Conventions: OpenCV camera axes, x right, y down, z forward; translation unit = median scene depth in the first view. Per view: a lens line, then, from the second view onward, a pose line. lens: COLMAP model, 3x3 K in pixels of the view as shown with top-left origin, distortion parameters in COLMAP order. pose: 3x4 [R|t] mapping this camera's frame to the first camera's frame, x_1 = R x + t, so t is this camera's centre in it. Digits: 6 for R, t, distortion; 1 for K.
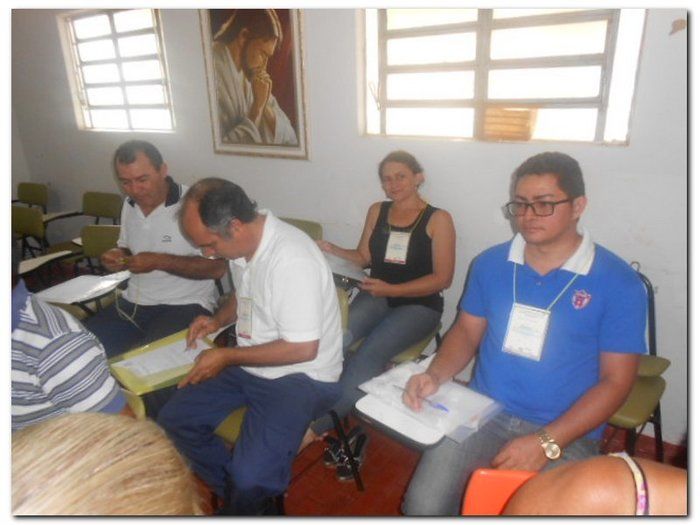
lens RADIAL K [[535.3, 0, 350.8], [0, 535.3, 263.2], [0, 0, 1]] dist [-0.030473, 0.045595]
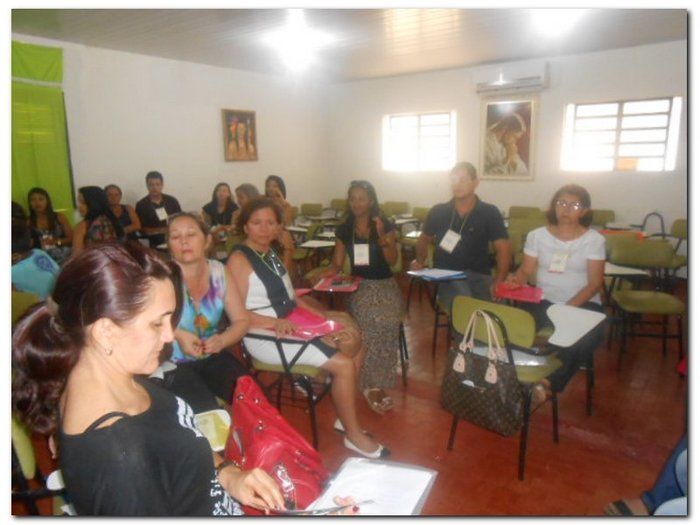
lens RADIAL K [[535.3, 0, 351.1], [0, 535.3, 262.4], [0, 0, 1]] dist [-0.030473, 0.045595]
pose [[0.998426, 0.030426, -0.047105, -0.755689], [-0.036298, 0.990942, -0.129289, 0.494811], [0.042744, 0.130795, 0.990488, -1.310995]]
